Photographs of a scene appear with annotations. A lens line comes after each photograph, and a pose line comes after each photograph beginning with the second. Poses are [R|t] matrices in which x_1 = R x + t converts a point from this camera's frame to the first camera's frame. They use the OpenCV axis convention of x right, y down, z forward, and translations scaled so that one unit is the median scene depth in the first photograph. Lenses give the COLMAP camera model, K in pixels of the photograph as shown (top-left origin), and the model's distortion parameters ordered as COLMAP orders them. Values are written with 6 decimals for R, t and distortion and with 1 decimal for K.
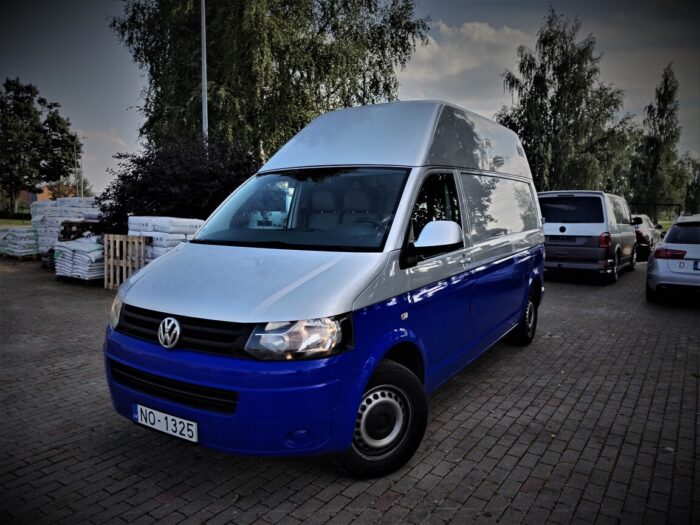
lens RADIAL K [[524.9, 0, 353.3], [0, 524.9, 254.1], [0, 0, 1]] dist [0.015586, -0.002418]
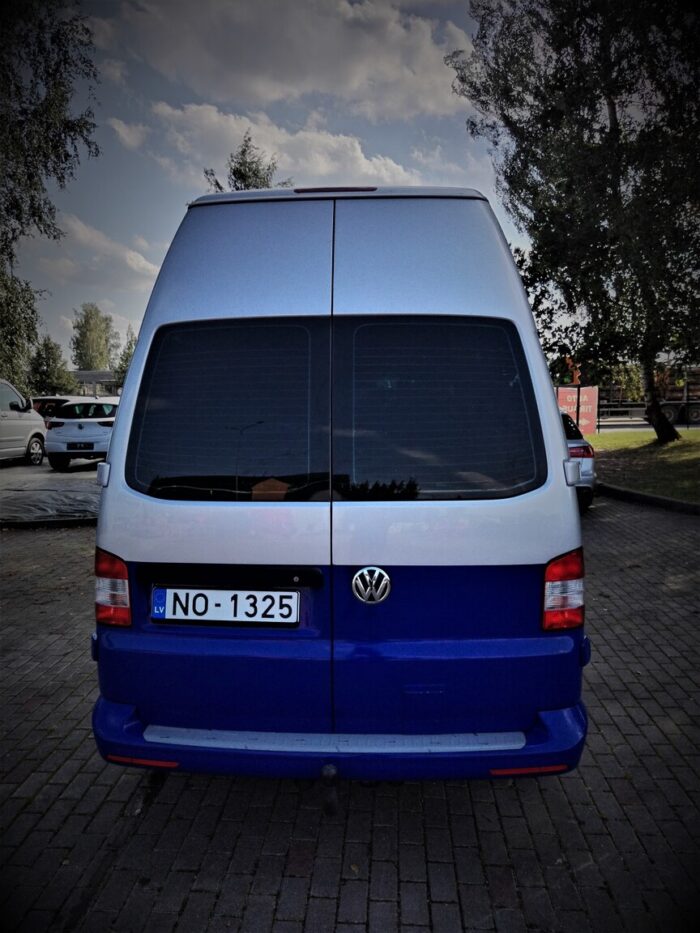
lens RADIAL K [[699.6, 0, 335.0], [0, 699.6, 466.8], [0, 0, 1]] dist [0.015586, -0.002418]
pose [[0.865530, -0.065934, 0.496499, -0.141092], [0.055558, 0.997819, 0.035655, -0.023695], [-0.497766, -0.003276, 0.867305, 0.097333]]
